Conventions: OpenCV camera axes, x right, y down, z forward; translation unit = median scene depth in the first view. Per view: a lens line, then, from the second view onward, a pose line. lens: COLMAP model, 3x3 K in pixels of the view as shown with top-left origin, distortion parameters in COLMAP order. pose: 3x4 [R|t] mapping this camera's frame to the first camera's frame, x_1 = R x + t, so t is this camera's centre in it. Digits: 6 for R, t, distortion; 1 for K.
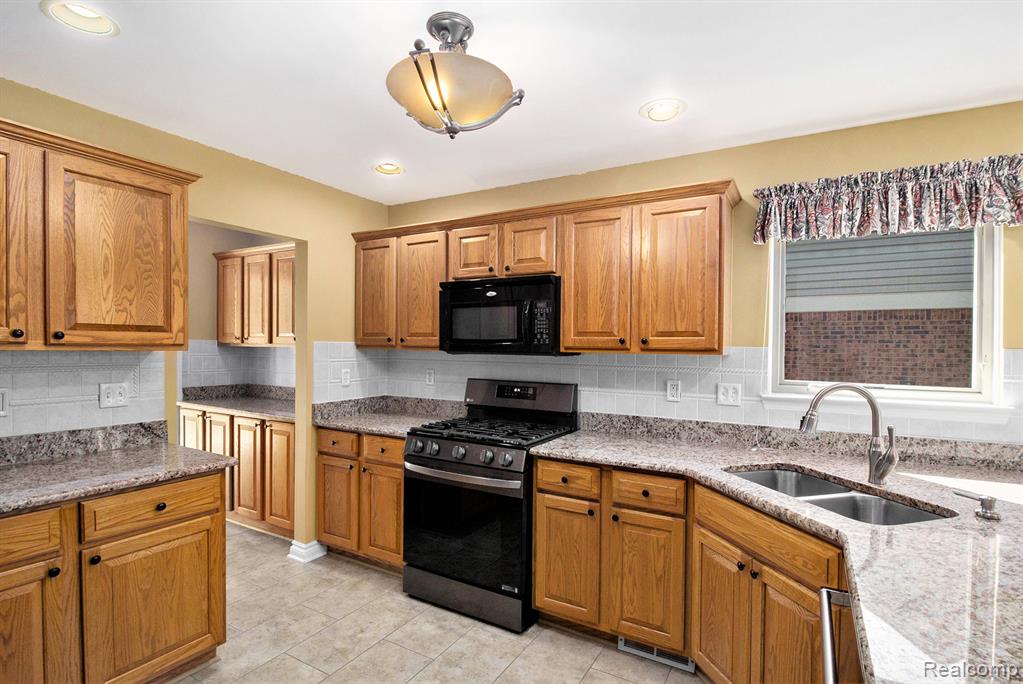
lens RADIAL K [[490.1, 0, 519.1], [0, 490.1, 348.3], [0, 0, 1]] dist [-0.002175, -0.003761]
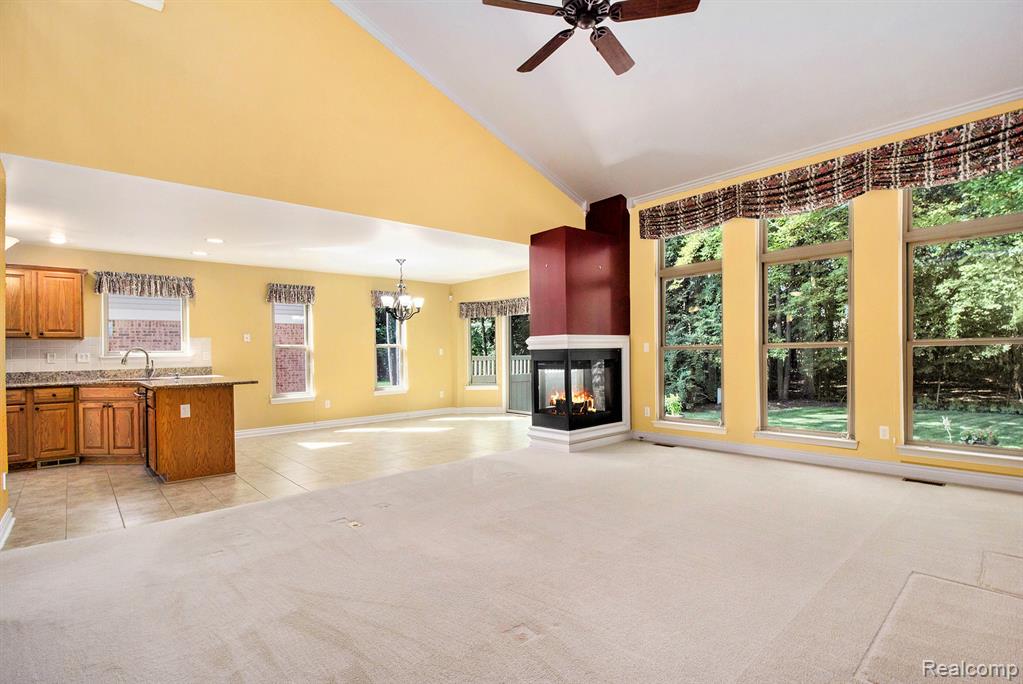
lens RADIAL K [[490.1, 0, 517.8], [0, 490.1, 351.7], [0, 0, 1]] dist [-0.002175, -0.003761]
pose [[0.296297, -0.016063, 0.954961, -1.282226], [0.019119, 0.999758, 0.010885, 0.089332], [-0.954905, 0.015032, 0.296532, -1.804148]]
